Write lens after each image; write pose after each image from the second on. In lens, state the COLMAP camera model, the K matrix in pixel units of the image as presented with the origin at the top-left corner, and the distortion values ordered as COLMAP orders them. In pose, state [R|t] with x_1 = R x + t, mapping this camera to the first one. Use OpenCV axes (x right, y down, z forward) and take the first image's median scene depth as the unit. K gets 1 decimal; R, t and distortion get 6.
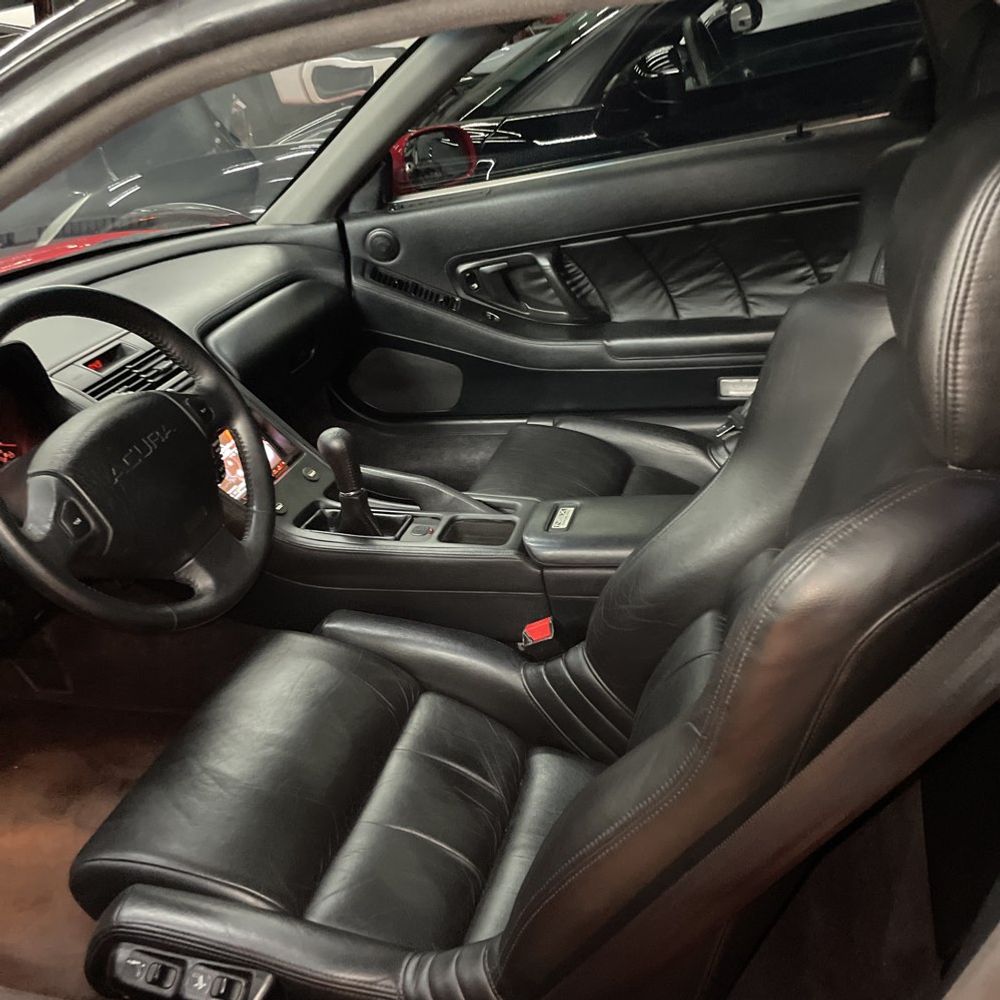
lens RADIAL K [[990.8, 0, 508.1], [0, 990.8, 495.7], [0, 0, 1]] dist [0.080637, -0.105140]
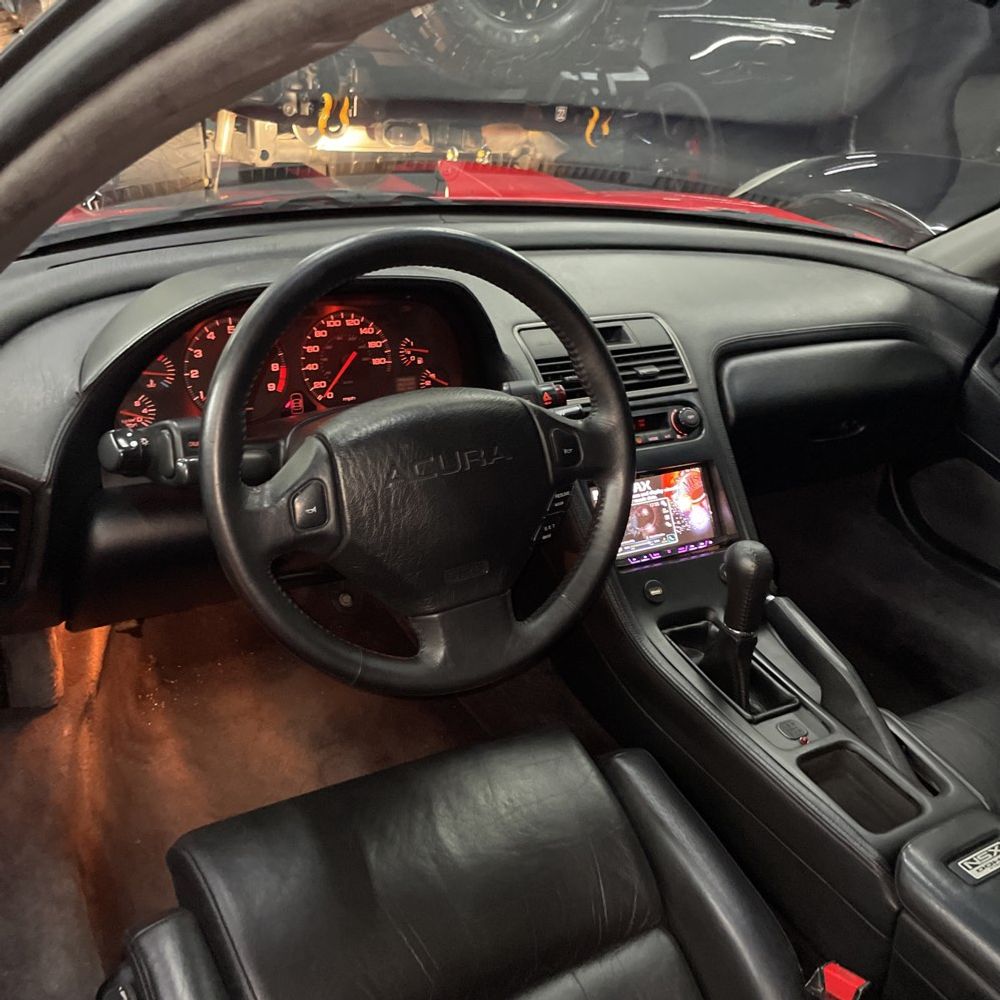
lens RADIAL K [[990.8, 0, 508.1], [0, 990.8, 495.7], [0, 0, 1]] dist [0.080637, -0.105140]
pose [[0.696669, 0.480138, -0.533029, 0.067111], [-0.471142, 0.866532, 0.164766, -0.127060], [0.540997, 0.136345, 0.829899, 0.279829]]
